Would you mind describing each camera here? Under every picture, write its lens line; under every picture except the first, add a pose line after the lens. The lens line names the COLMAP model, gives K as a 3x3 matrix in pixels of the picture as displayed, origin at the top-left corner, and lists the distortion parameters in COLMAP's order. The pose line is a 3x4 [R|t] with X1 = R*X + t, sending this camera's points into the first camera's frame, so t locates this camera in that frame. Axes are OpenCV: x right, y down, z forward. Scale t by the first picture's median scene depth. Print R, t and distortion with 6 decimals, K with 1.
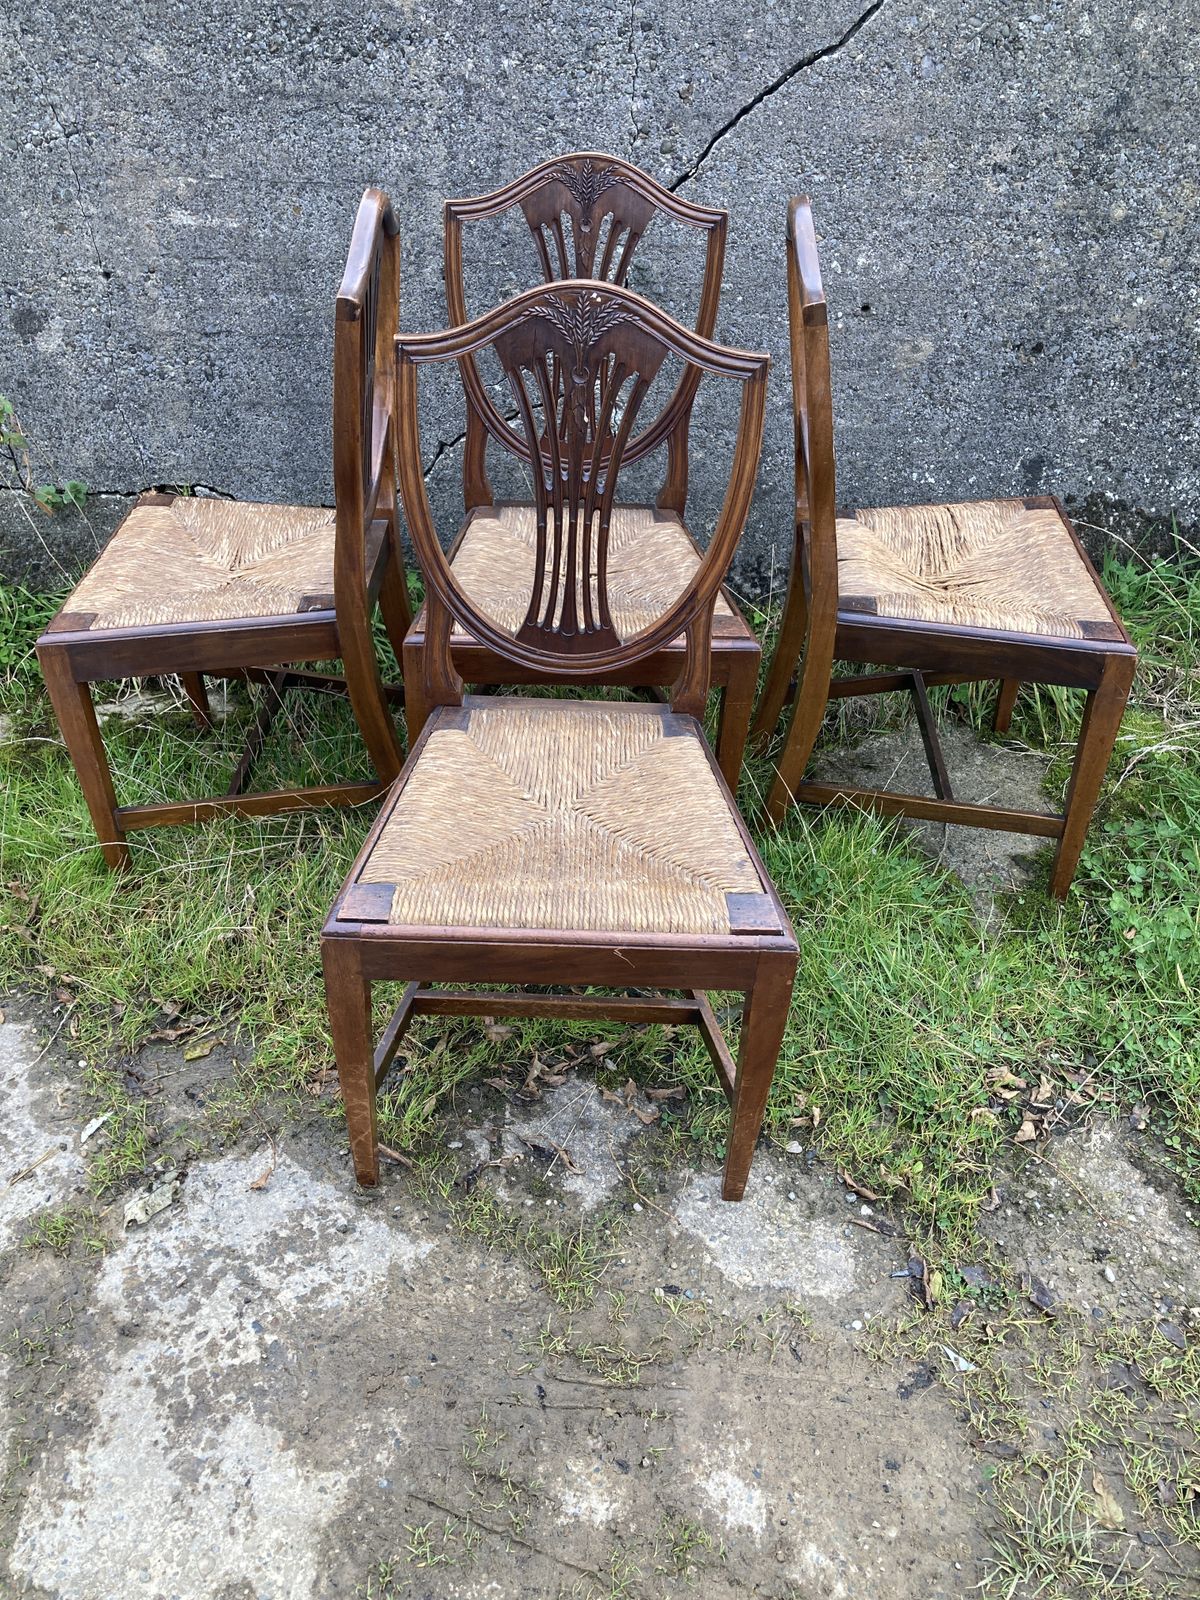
lens RADIAL K [[1370.3, 0, 587.4], [0, 1370.3, 806.4], [0, 0, 1]] dist [-0.015440, 0.054703]
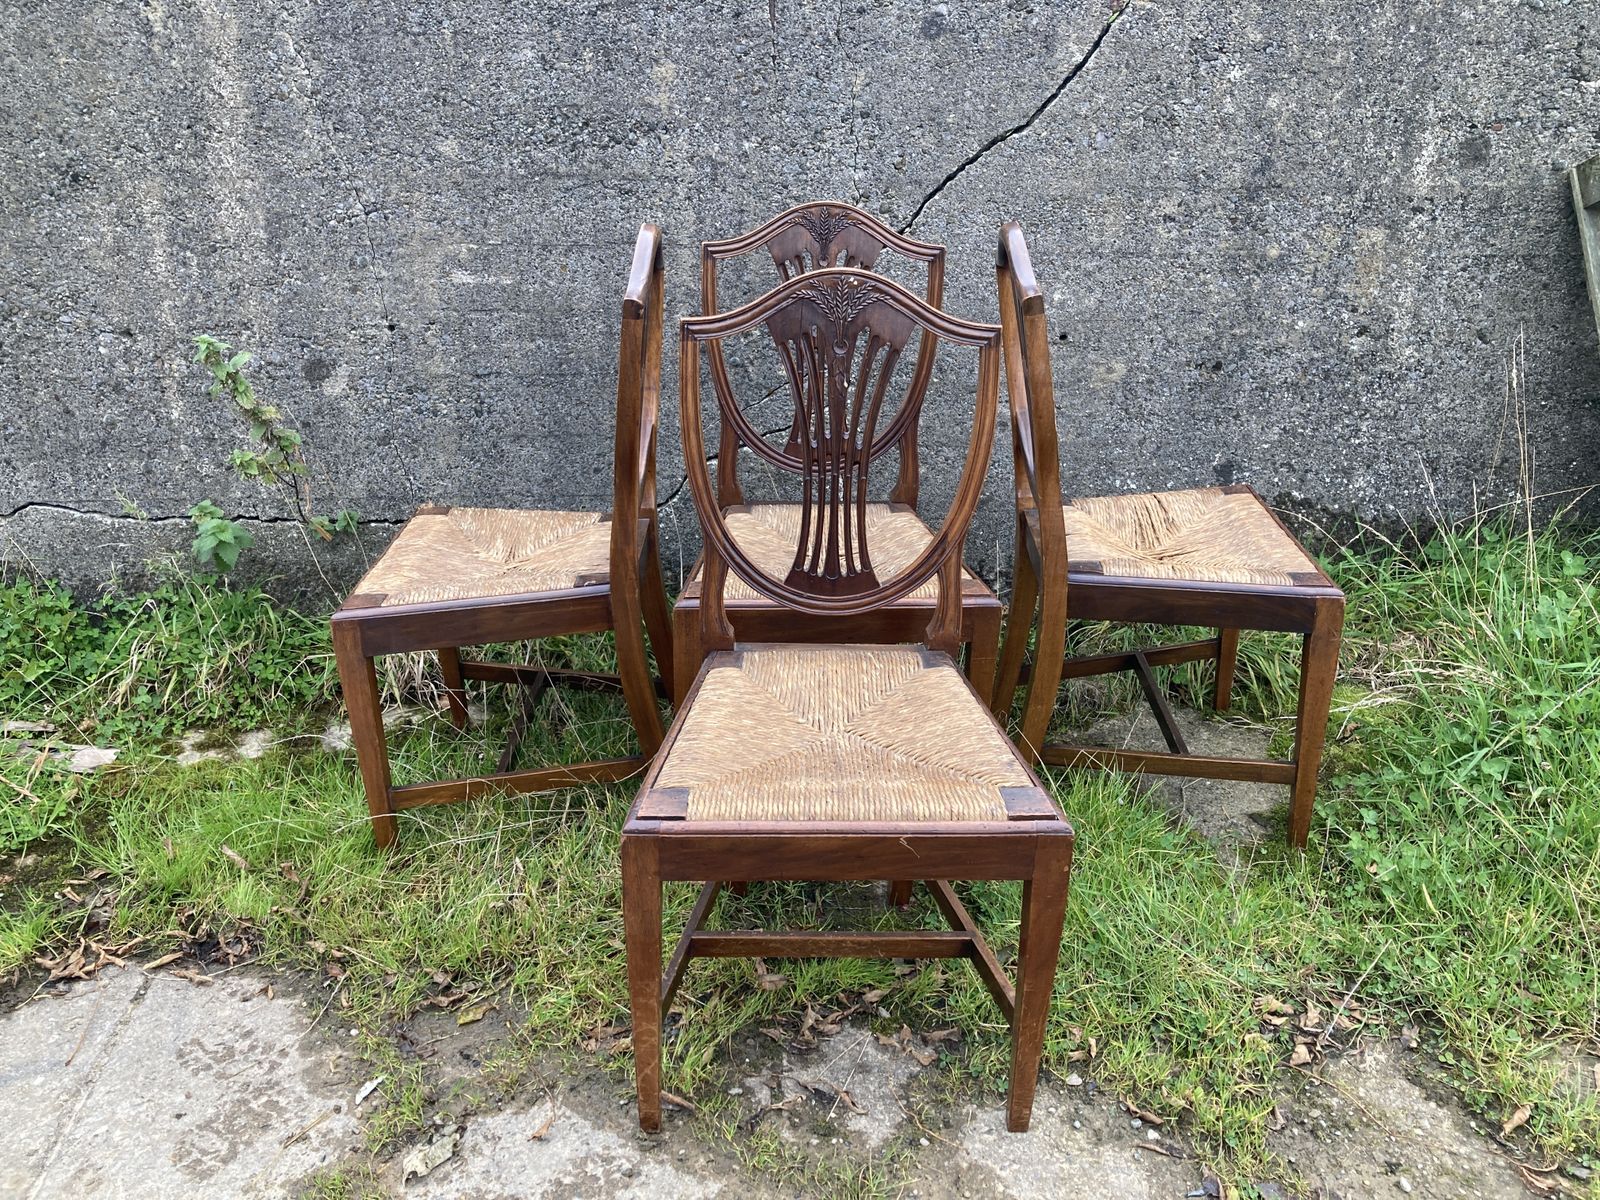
lens RADIAL K [[1386.5, 0, 809.7], [0, 1386.5, 577.9], [0, 0, 1]] dist [-0.004439, 0.029107]
pose [[0.999036, -0.030318, 0.031750, -0.061113], [0.037480, 0.965608, -0.257287, 0.143214], [-0.022858, 0.258229, 0.965813, -0.067887]]
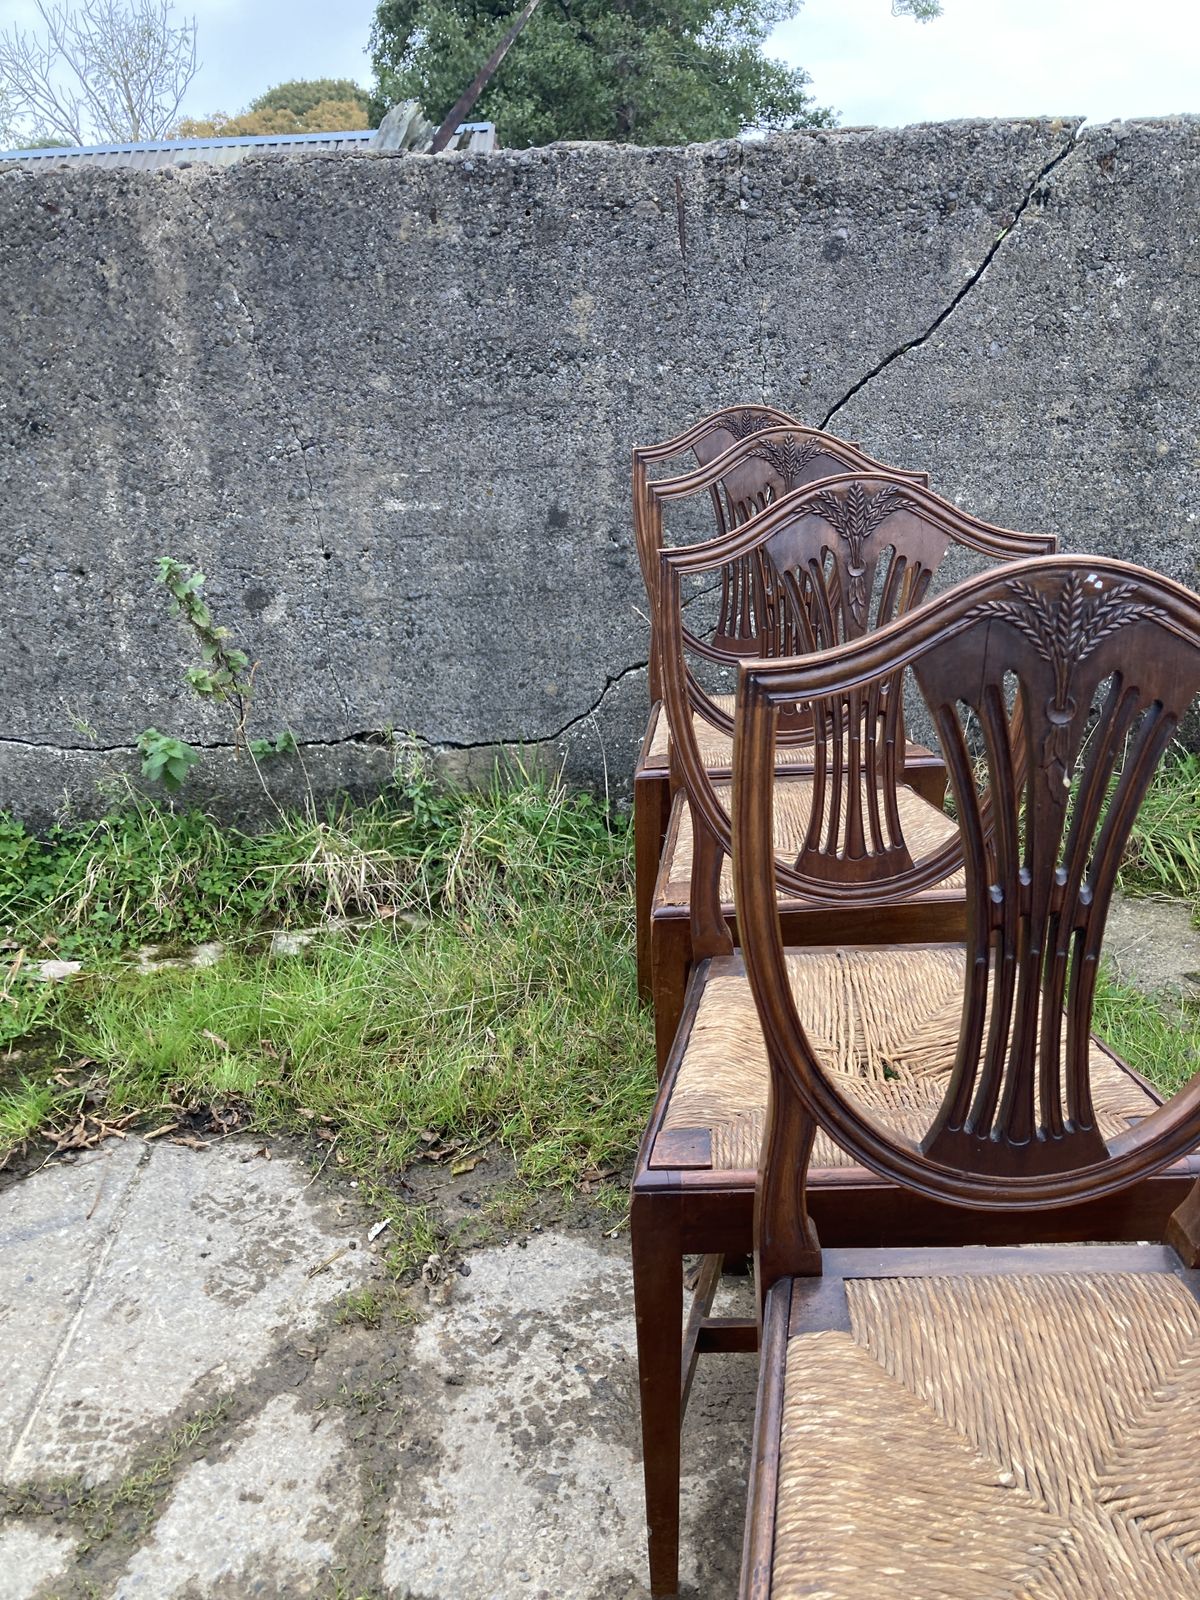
lens RADIAL K [[1393.6, 0, 593.8], [0, 1393.6, 808.8], [0, 0, 1]] dist [0.000965, 0.017871]
pose [[0.997642, -0.066275, 0.017835, -0.190774], [0.068492, 0.944717, -0.320654, 0.274906], [0.004402, 0.321119, 0.947028, -0.093102]]
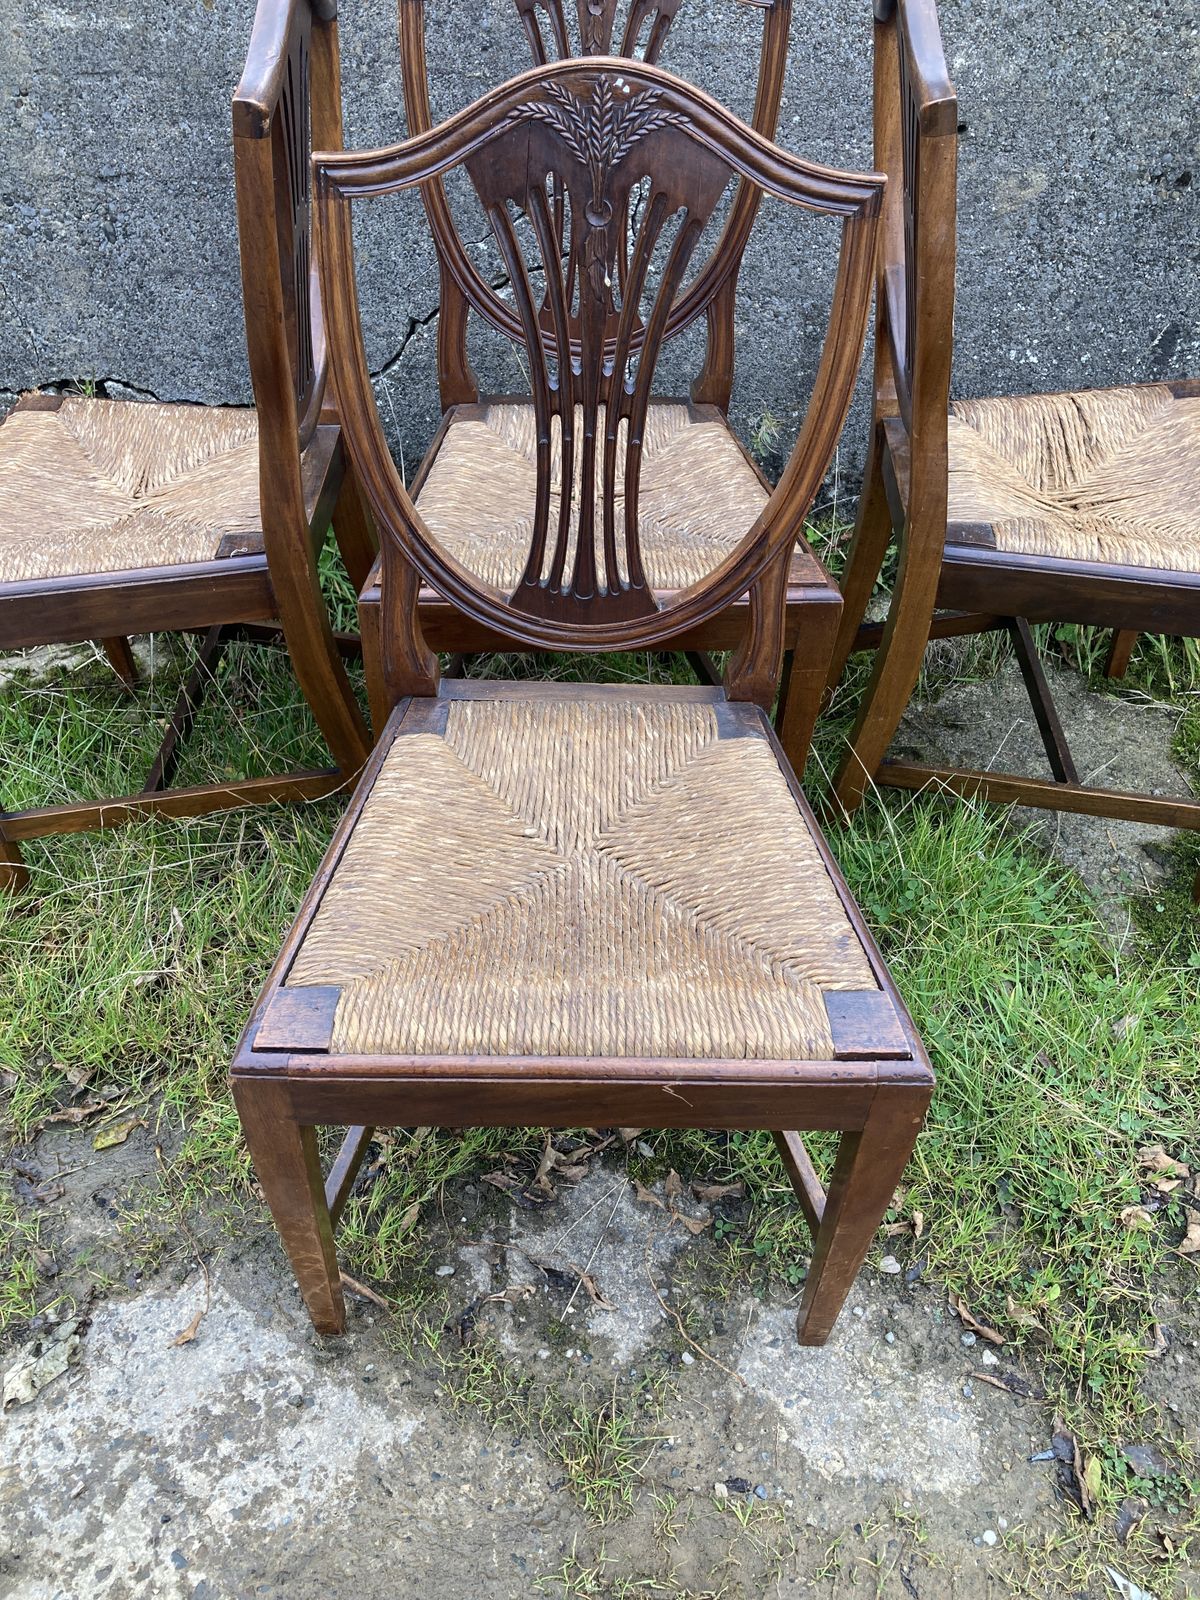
lens RADIAL K [[1317.7, 0, 593.9], [0, 1317.7, 805.0], [0, 0, 1]] dist [-0.000540, 0.009988]
pose [[0.999875, -0.015781, 0.001317, -0.010365], [0.015583, 0.995319, 0.095380, -0.075947], [-0.002816, -0.095347, 0.995440, 0.284049]]
